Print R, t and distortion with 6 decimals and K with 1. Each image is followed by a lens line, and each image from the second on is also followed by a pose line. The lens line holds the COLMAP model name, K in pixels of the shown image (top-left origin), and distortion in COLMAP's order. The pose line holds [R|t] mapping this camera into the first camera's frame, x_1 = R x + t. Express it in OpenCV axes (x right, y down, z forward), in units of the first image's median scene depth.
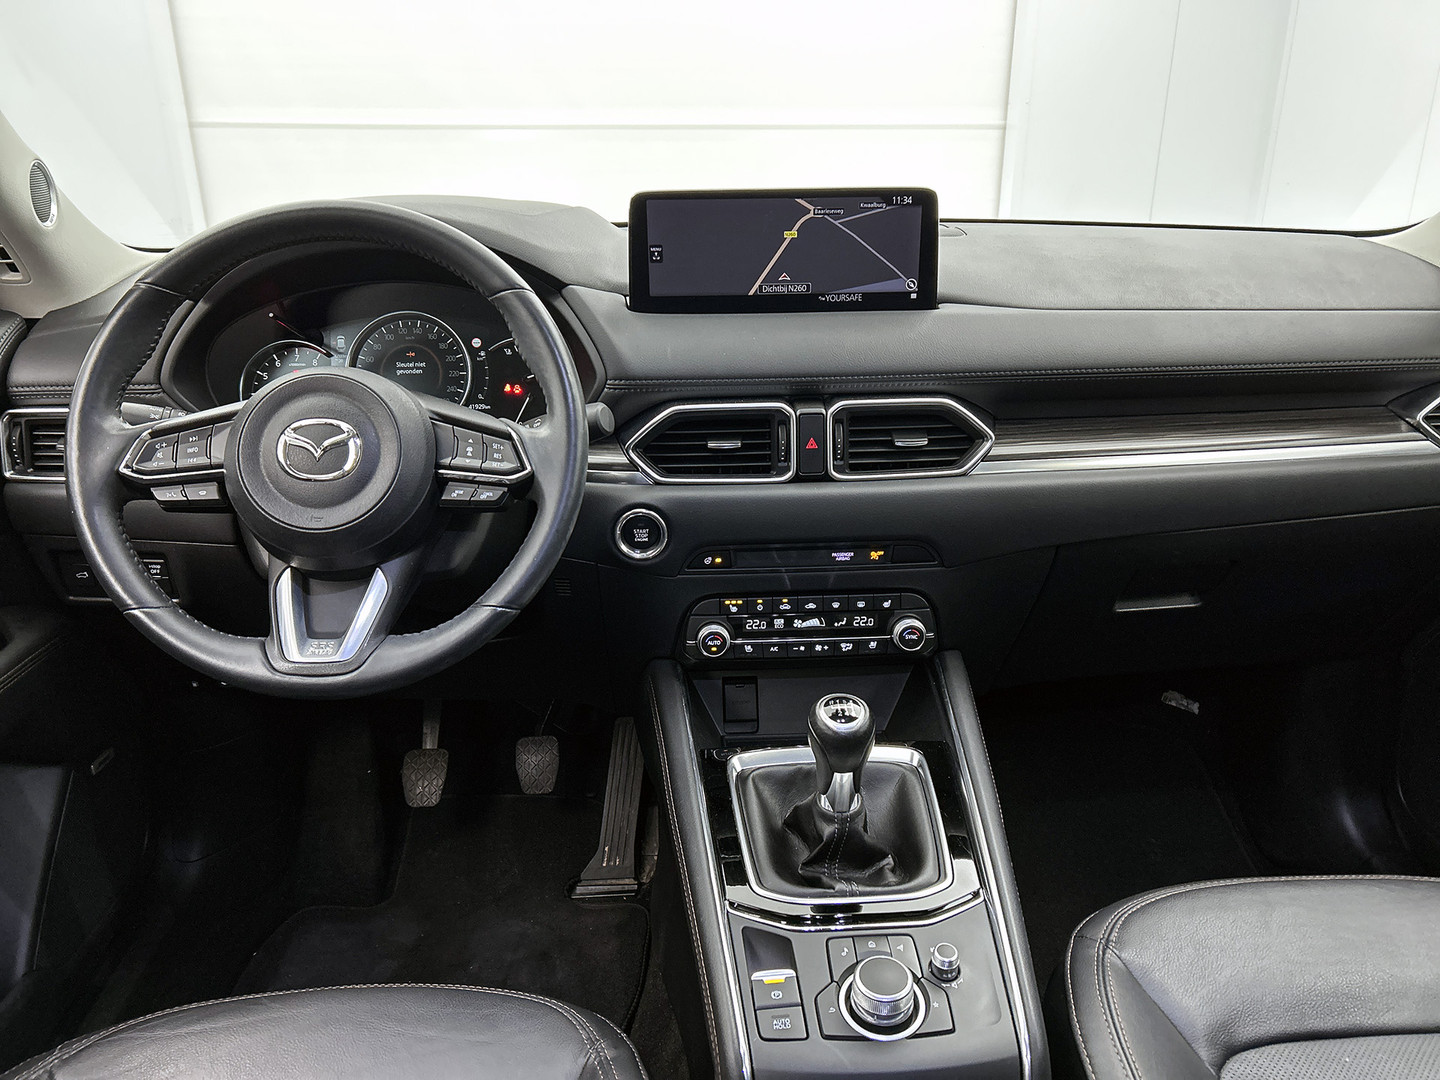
lens RADIAL K [[1043.2, 0, 720.0], [0, 1043.2, 540.0], [0, 0, 1]] dist [0.003394, -0.003367]
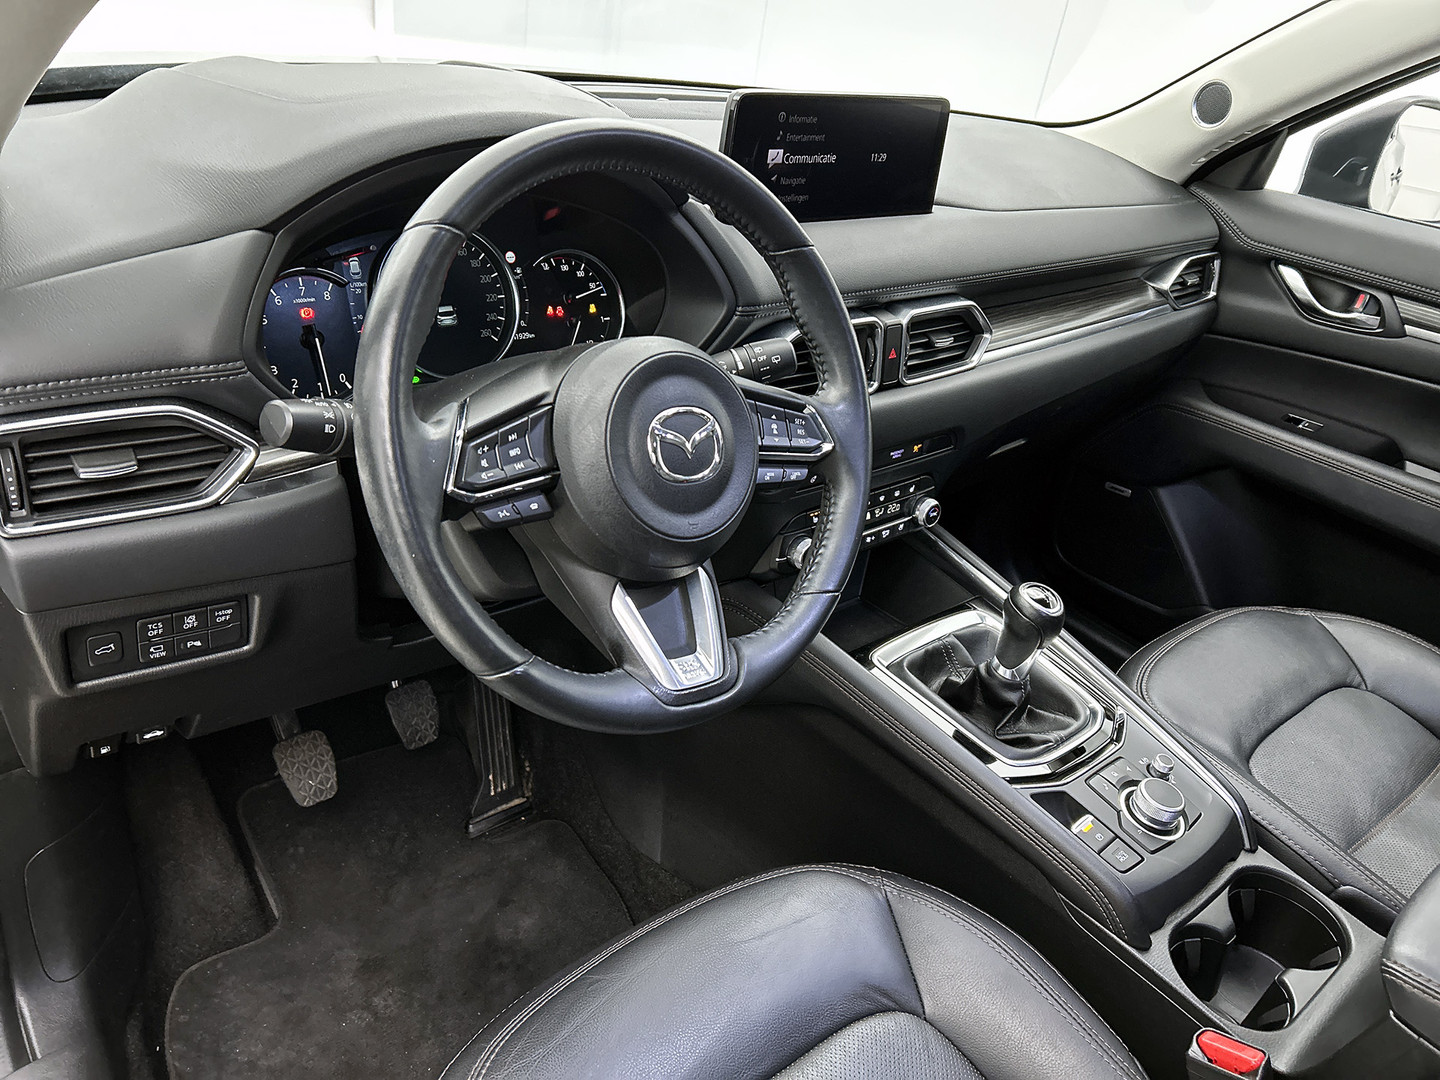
lens RADIAL K [[1043.2, 0, 720.0], [0, 1043.2, 540.0], [0, 0, 1]] dist [0.003394, -0.003367]
pose [[0.794558, -0.197386, 0.574209, -0.810681], [0.083806, 0.972285, 0.218260, -0.181355], [-0.601377, -0.125298, 0.789079, 0.296941]]
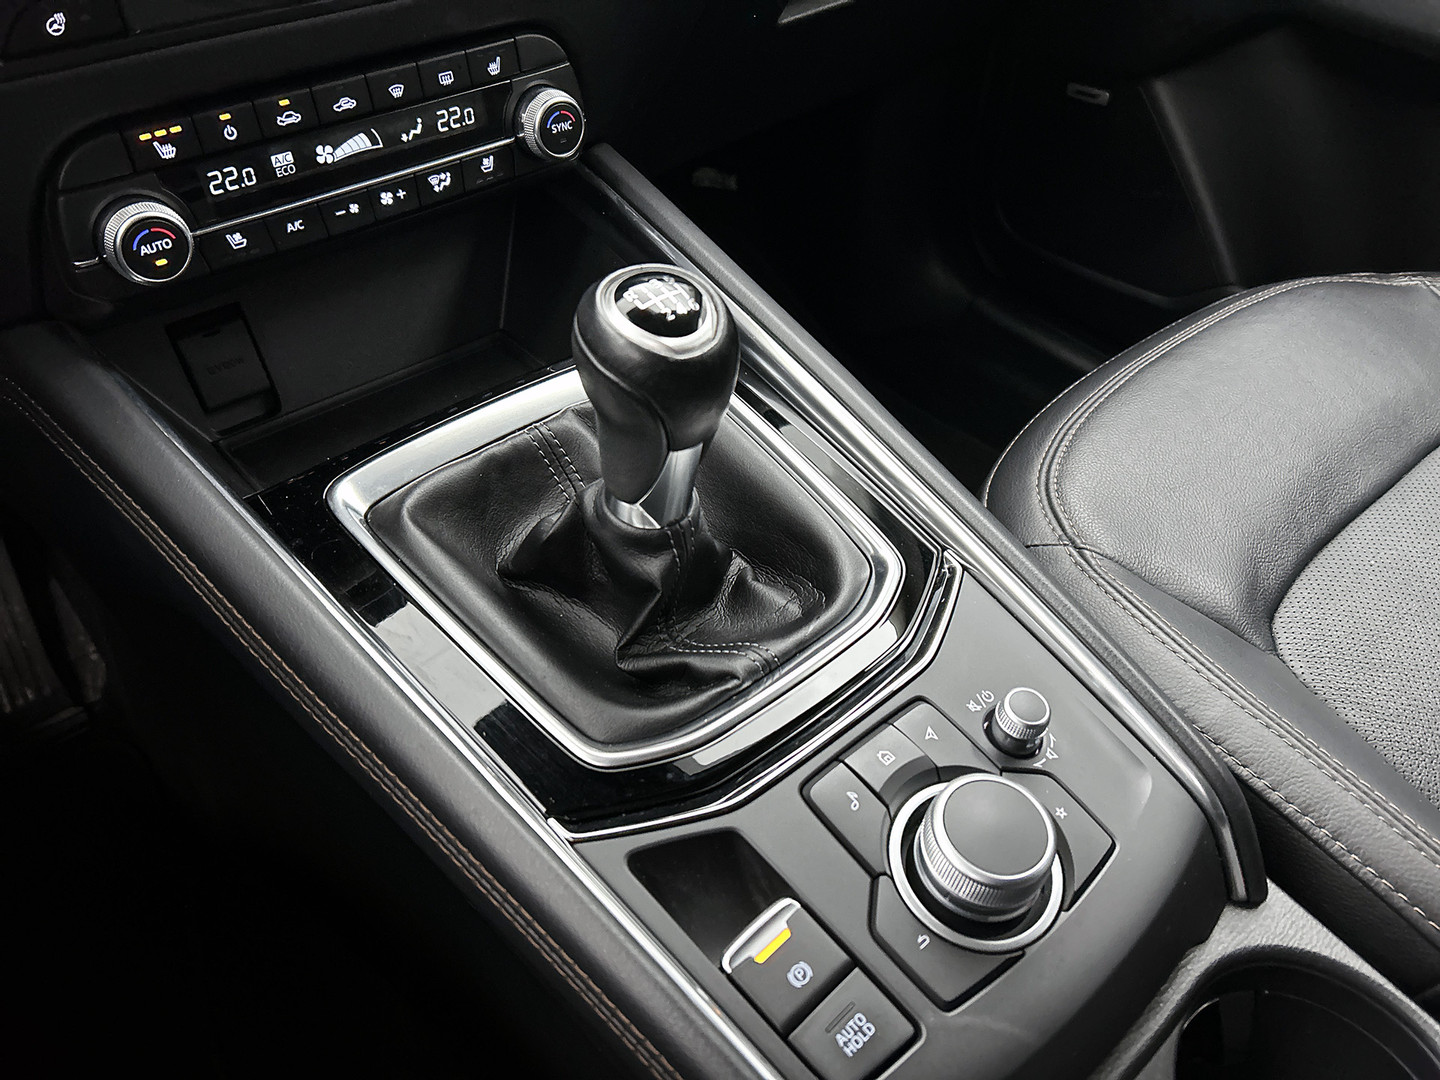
lens RADIAL K [[1082.6, 0, 726.6], [0, 1082.6, 560.4], [0, 0, 1]] dist [0.004292, -0.000909]
pose [[0.786355, -0.405783, 0.465817, -0.095499], [0.179368, 0.871510, 0.456396, 0.063519], [-0.591162, -0.275337, 0.758101, 0.625574]]
